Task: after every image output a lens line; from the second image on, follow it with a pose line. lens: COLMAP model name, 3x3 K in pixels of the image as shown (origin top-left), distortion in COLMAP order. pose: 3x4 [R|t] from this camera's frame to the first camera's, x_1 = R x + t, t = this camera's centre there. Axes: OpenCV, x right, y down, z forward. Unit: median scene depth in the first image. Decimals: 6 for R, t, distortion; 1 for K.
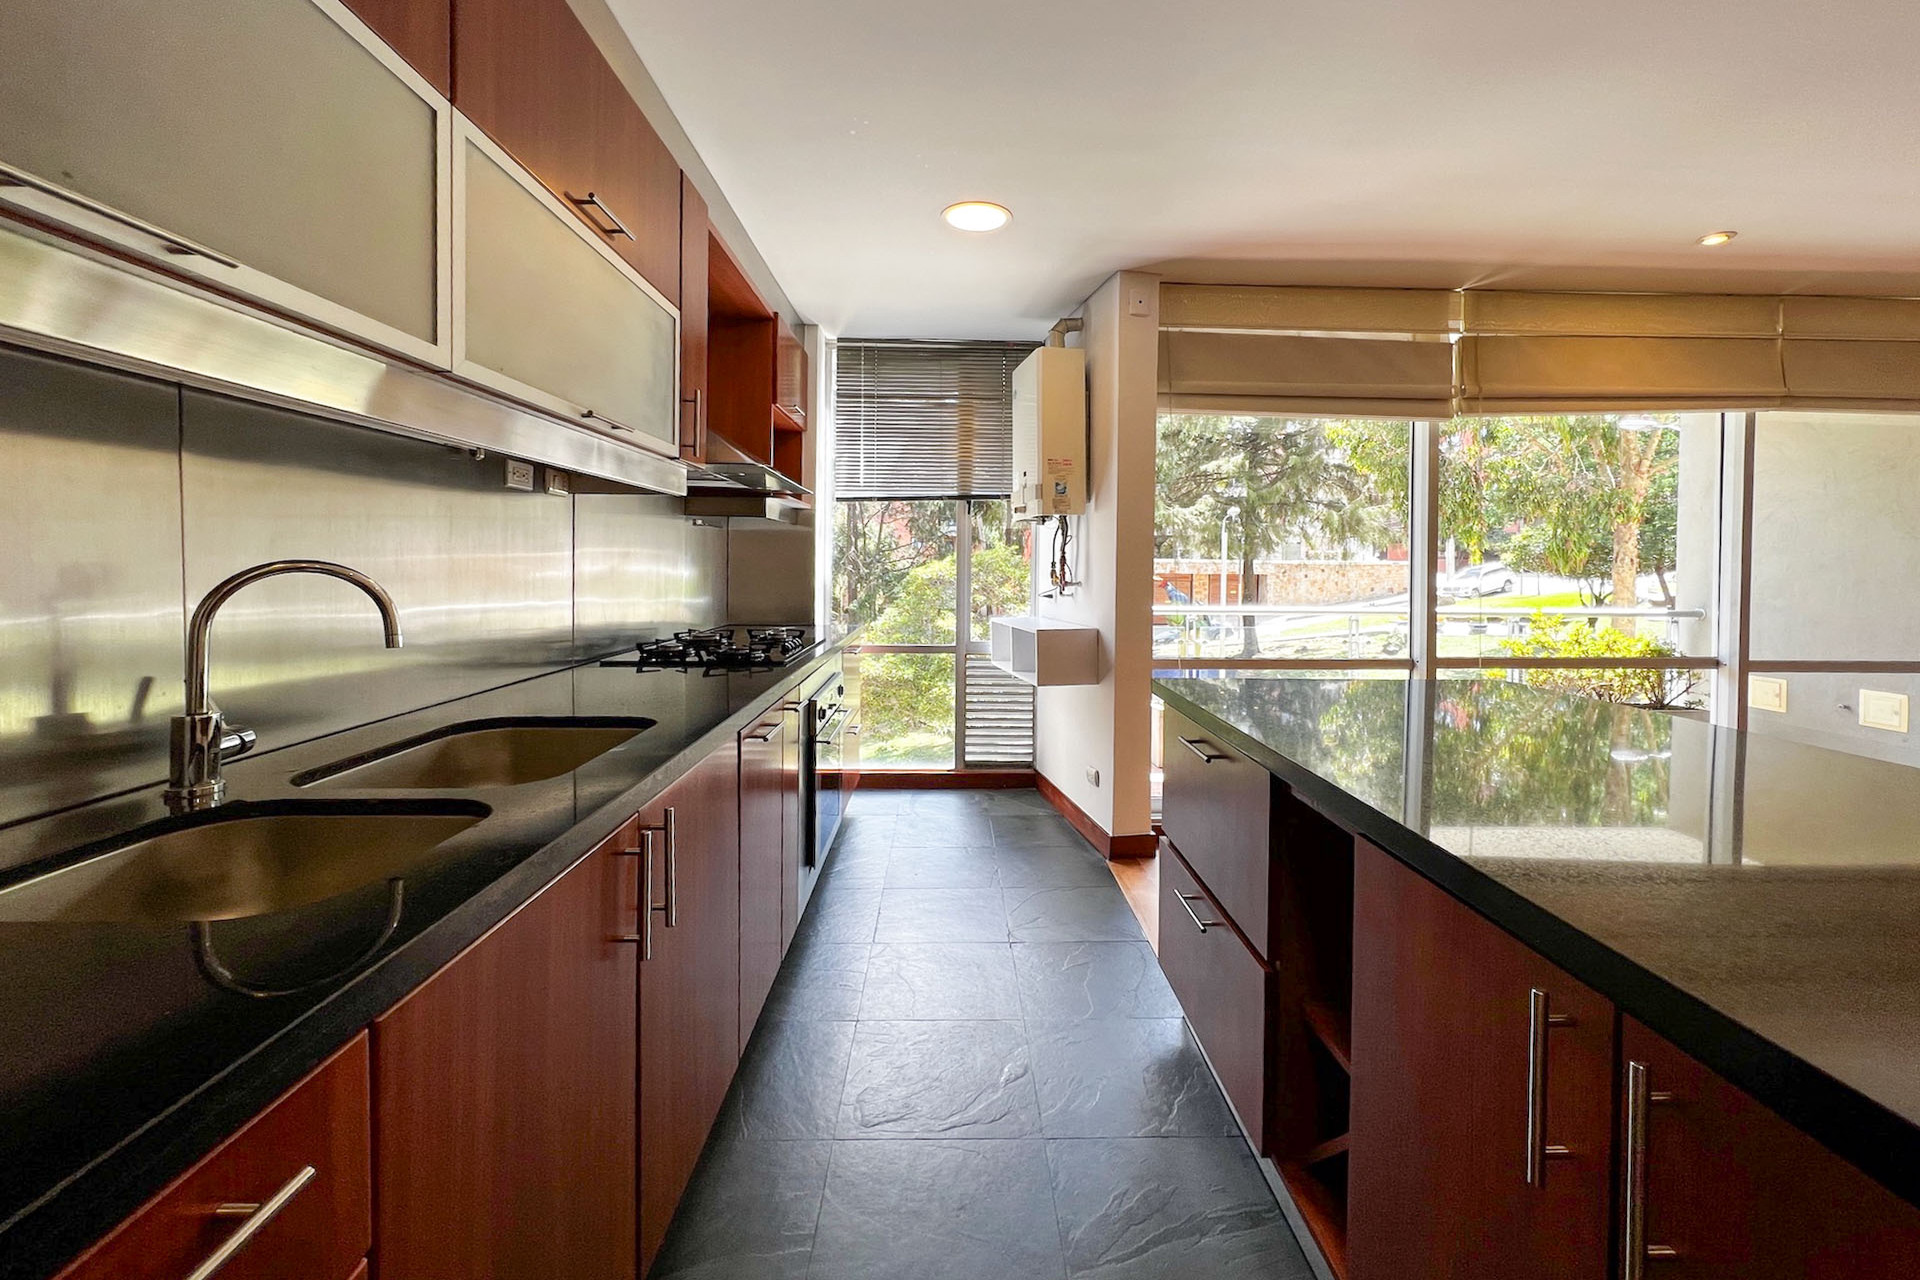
lens RADIAL K [[806.9, 0, 963.8], [0, 806.9, 585.0], [0, 0, 1]] dist [-0.002289, -0.000162]
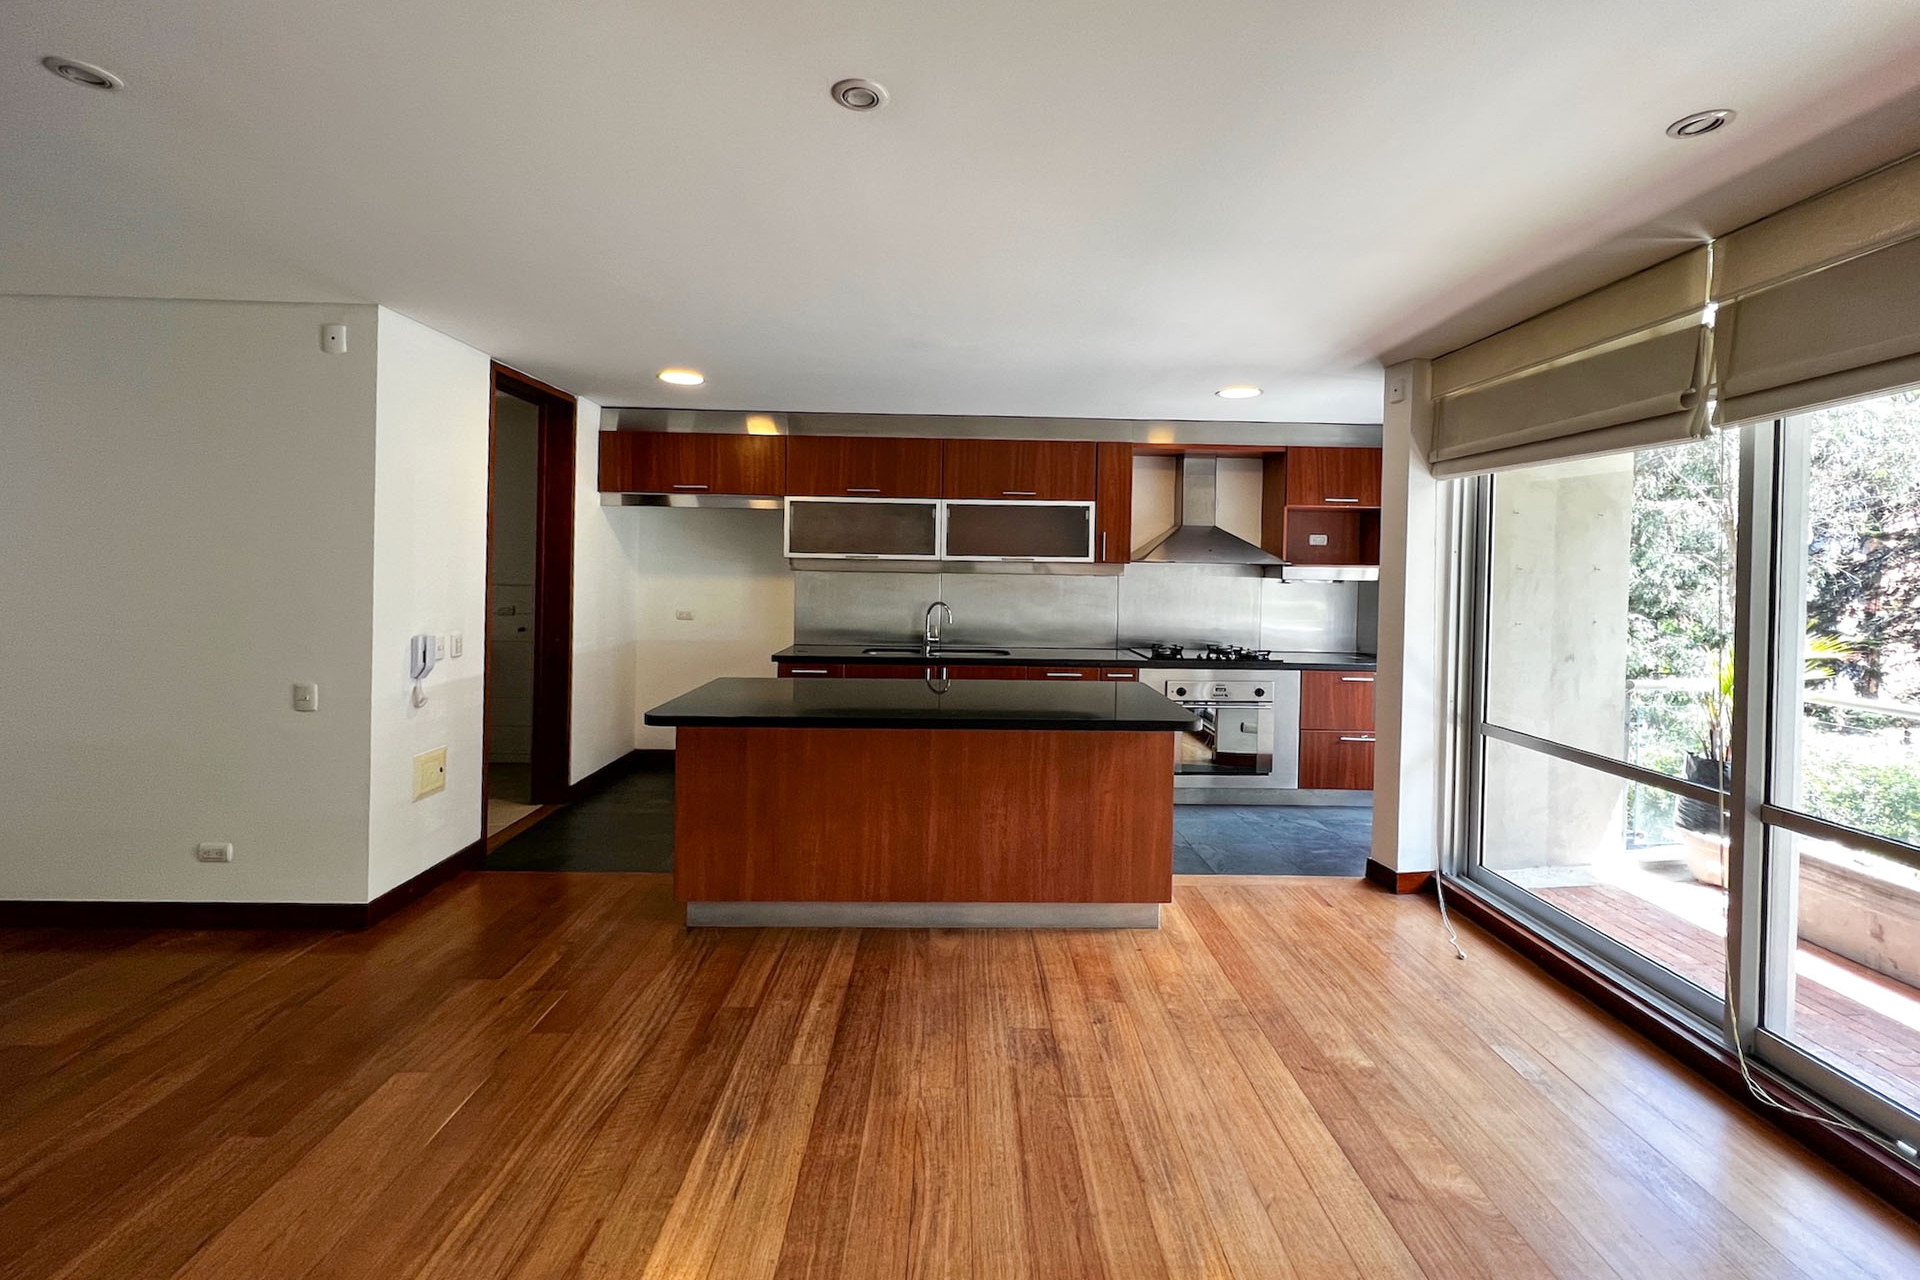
lens RADIAL K [[806.2, 0, 968.8], [0, 806.2, 573.4], [0, 0, 1]] dist [-0.000447, 0.000223]
pose [[-0.004843, -0.001293, -0.999987, 1.285618], [-0.036673, 0.999327, -0.001114, -0.070578], [0.999316, 0.036667, -0.004887, 0.404340]]
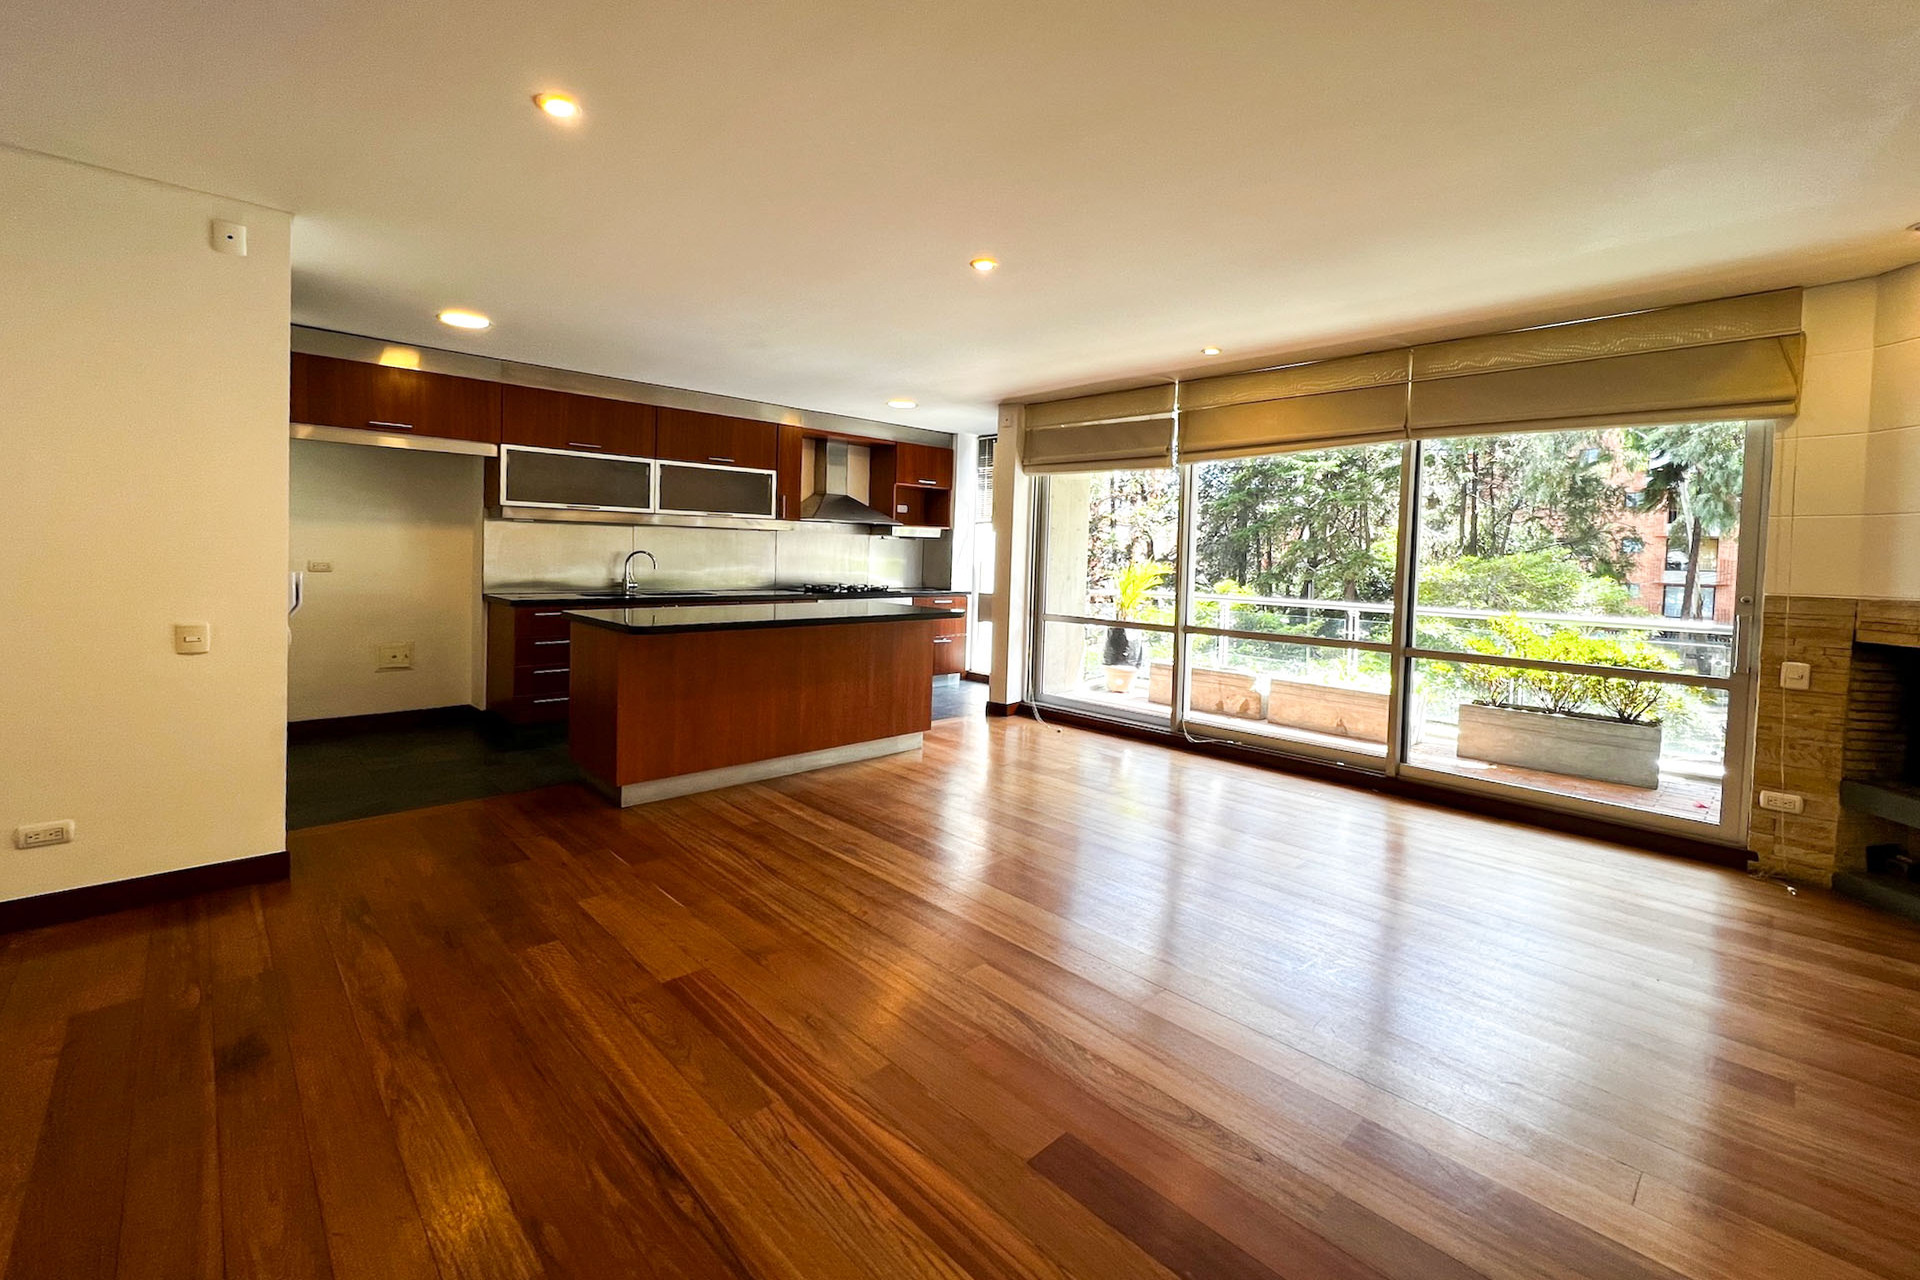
lens RADIAL K [[806.9, 0, 963.8], [0, 806.9, 585.0], [0, 0, 1]] dist [-0.002289, -0.000162]
pose [[0.668631, 0.039400, -0.742550, 1.497271], [-0.035493, 0.999148, 0.021056, -0.001974], [0.742747, 0.012277, 0.669459, -0.317368]]
